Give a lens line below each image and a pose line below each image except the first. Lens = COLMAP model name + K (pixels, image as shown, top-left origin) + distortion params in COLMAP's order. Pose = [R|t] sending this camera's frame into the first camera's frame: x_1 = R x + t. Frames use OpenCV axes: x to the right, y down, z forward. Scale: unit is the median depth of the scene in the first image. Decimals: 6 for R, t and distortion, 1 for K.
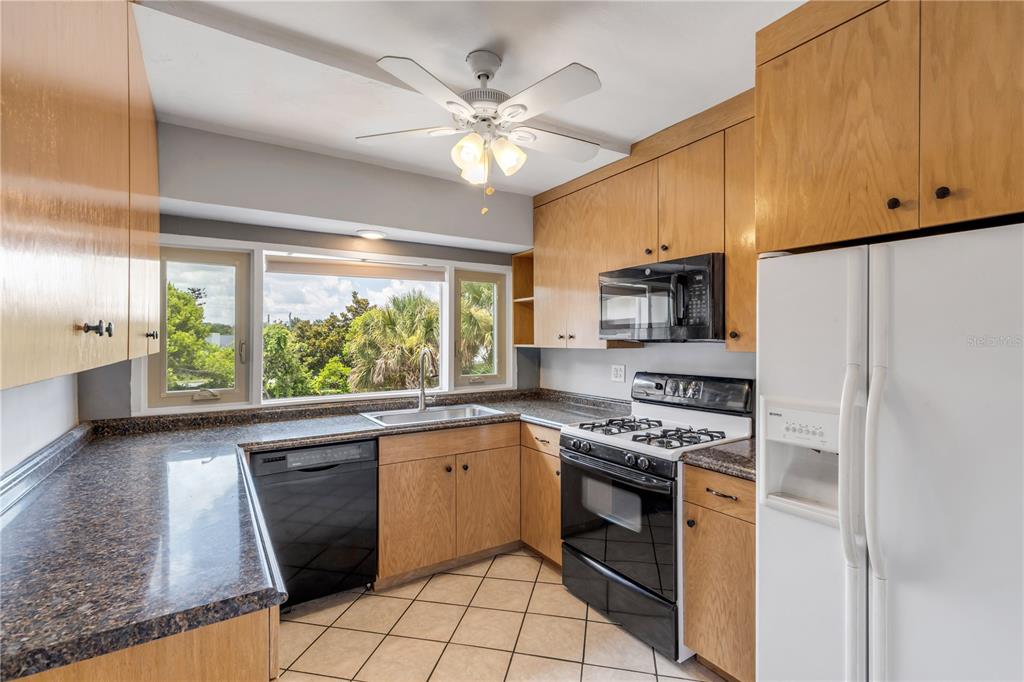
lens RADIAL K [[467.5, 0, 510.0], [0, 467.5, 341.3], [0, 0, 1]] dist [0.002236, 0.000098]
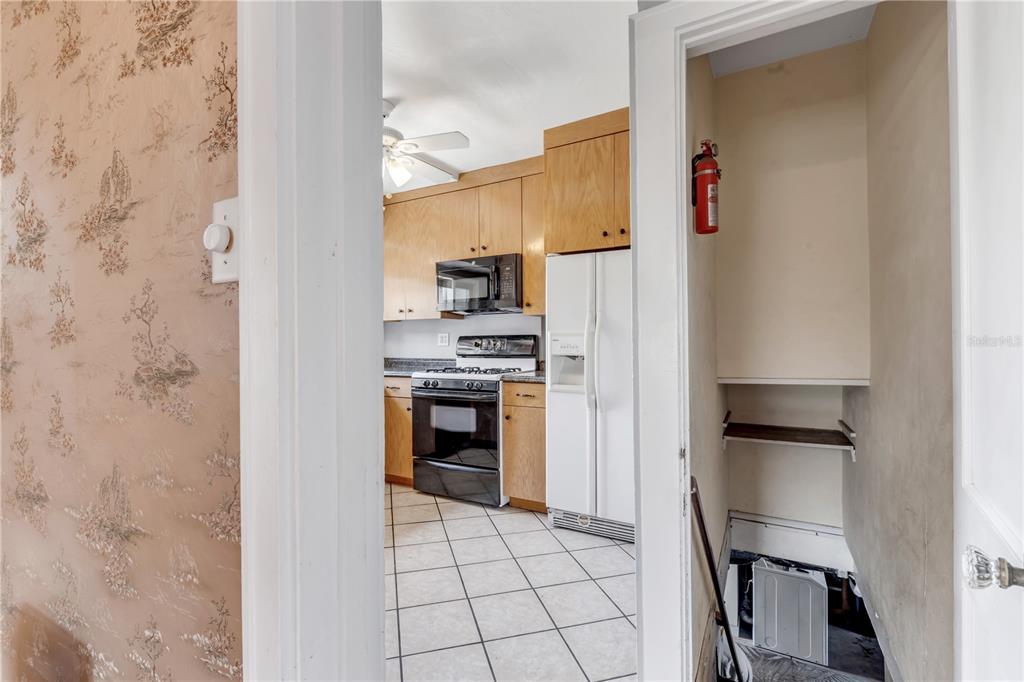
lens RADIAL K [[467.5, 0, 512.1], [0, 467.5, 343.0], [0, 0, 1]] dist [0.002236, 0.000098]
pose [[0.882224, -0.000534, 0.470830, -0.337977], [0.003737, 0.999976, -0.005869, 0.129863], [-0.470816, 0.006937, 0.882204, -0.409690]]
